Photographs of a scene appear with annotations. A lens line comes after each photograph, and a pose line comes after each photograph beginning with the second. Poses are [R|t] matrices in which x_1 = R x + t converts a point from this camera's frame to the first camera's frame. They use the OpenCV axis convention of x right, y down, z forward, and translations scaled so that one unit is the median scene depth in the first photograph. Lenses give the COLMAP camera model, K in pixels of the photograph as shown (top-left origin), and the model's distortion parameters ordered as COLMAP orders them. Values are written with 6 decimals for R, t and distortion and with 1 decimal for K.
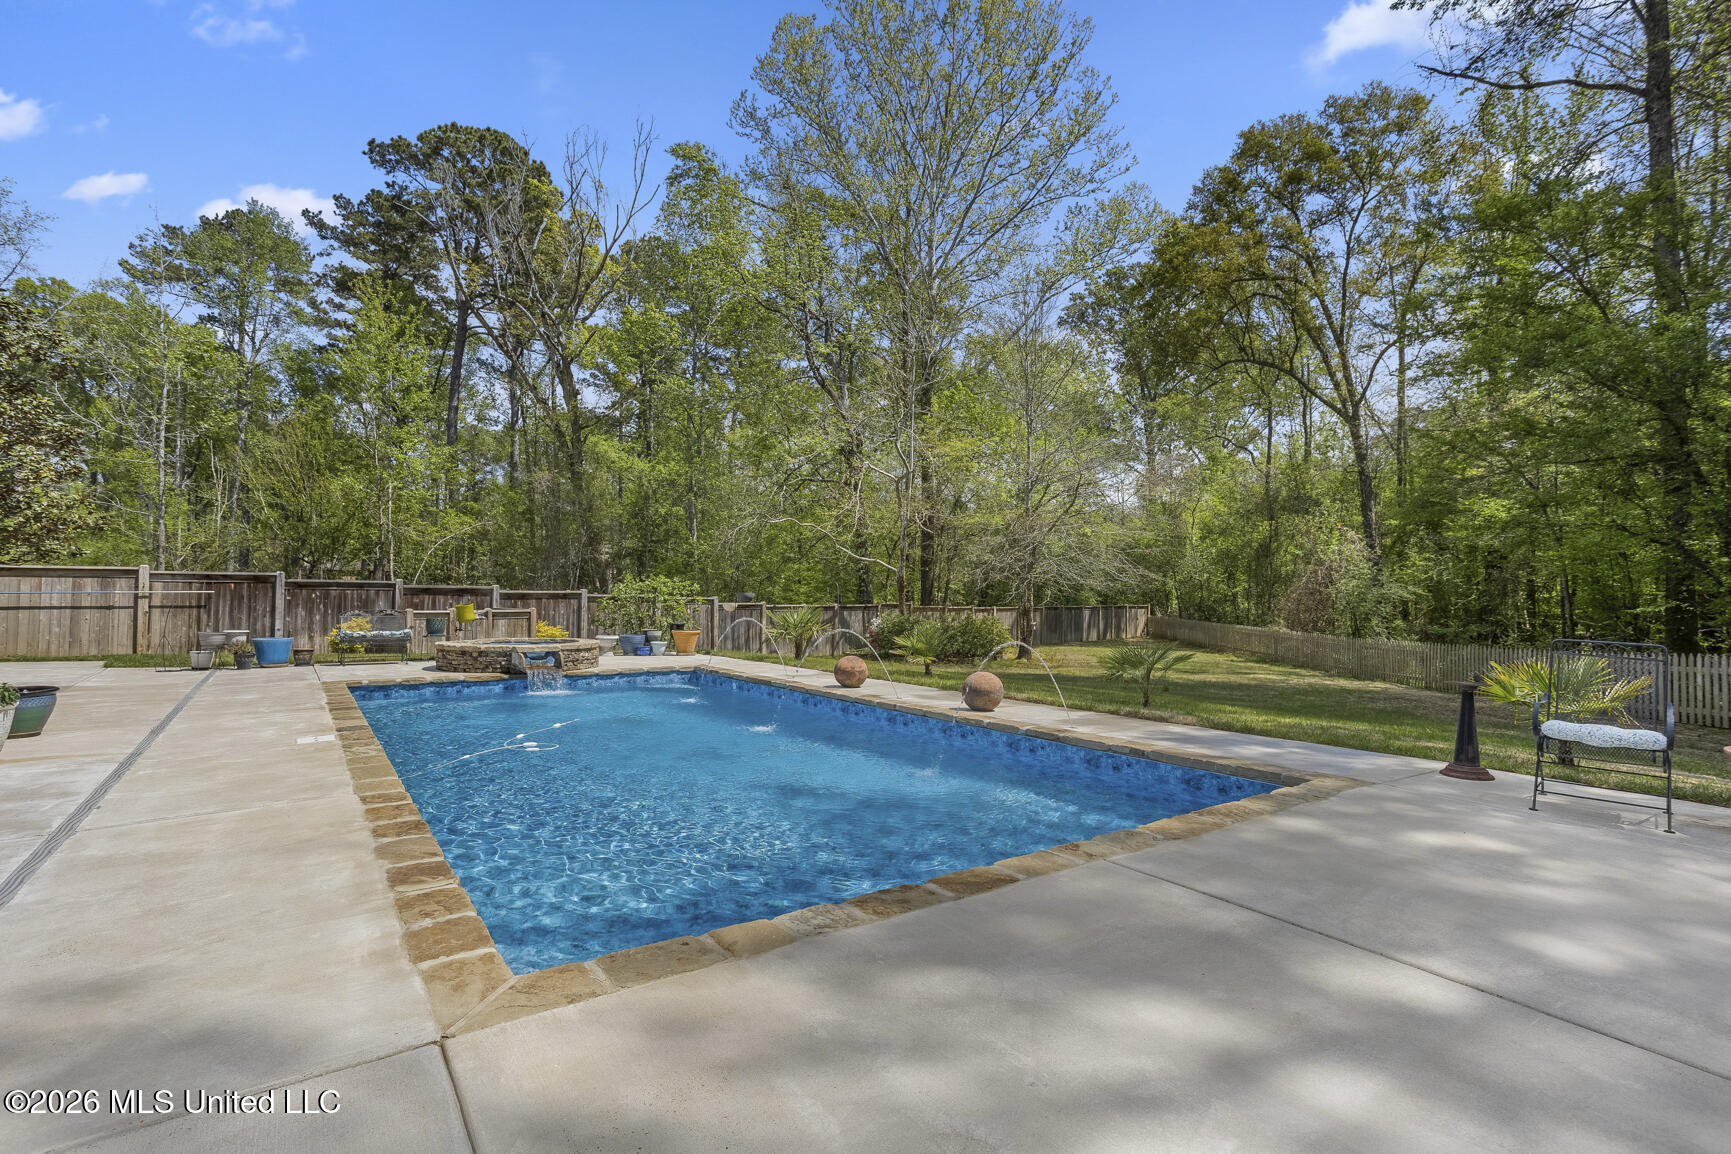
lens RADIAL K [[840.0, 0, 864.6], [0, 840.0, 578.7], [0, 0, 1]] dist [-0.056997, 0.035709]
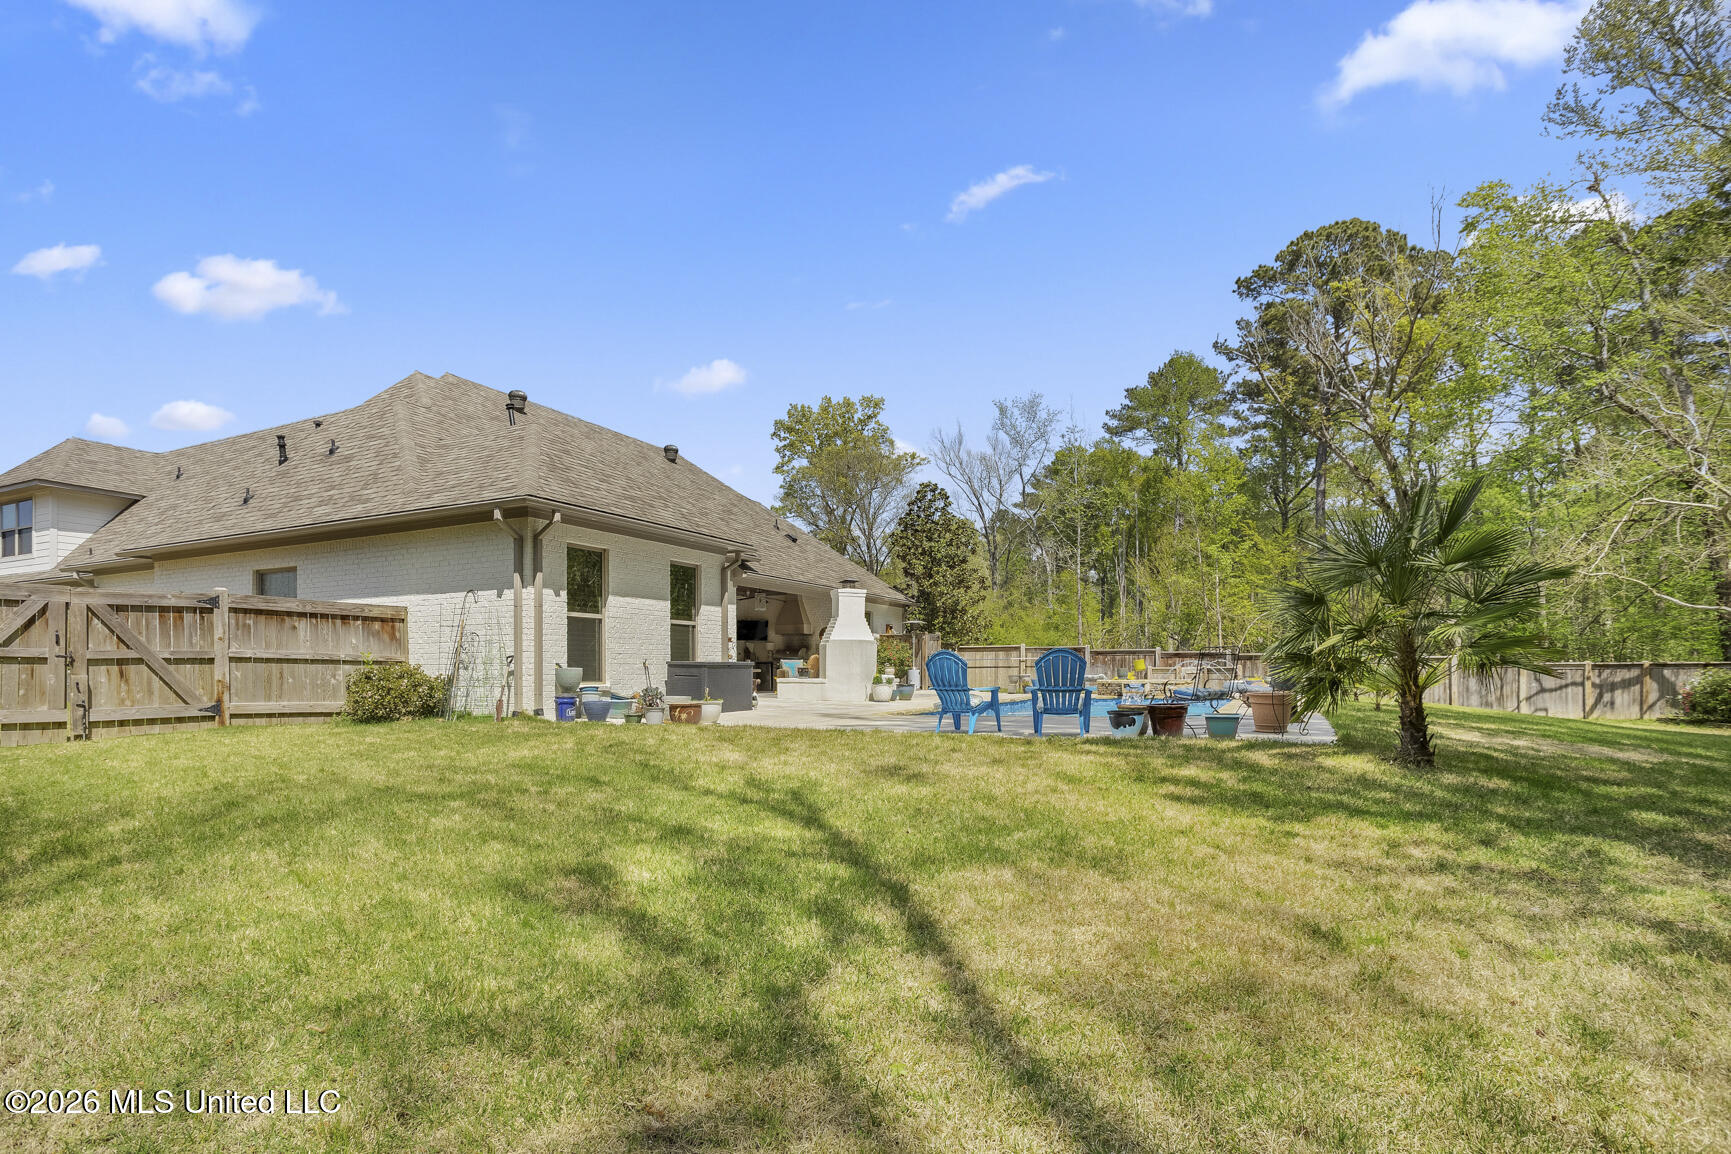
lens RADIAL K [[896.3, 0, 866.3], [0, 896.3, 652.1], [0, 0, 1]] dist [-0.061419, 0.045039]
pose [[0.492231, -0.030035, -0.869946, 0.210192], [0.025170, 0.999478, -0.020265, 0.010620], [0.870101, -0.011921, 0.492730, -0.085280]]
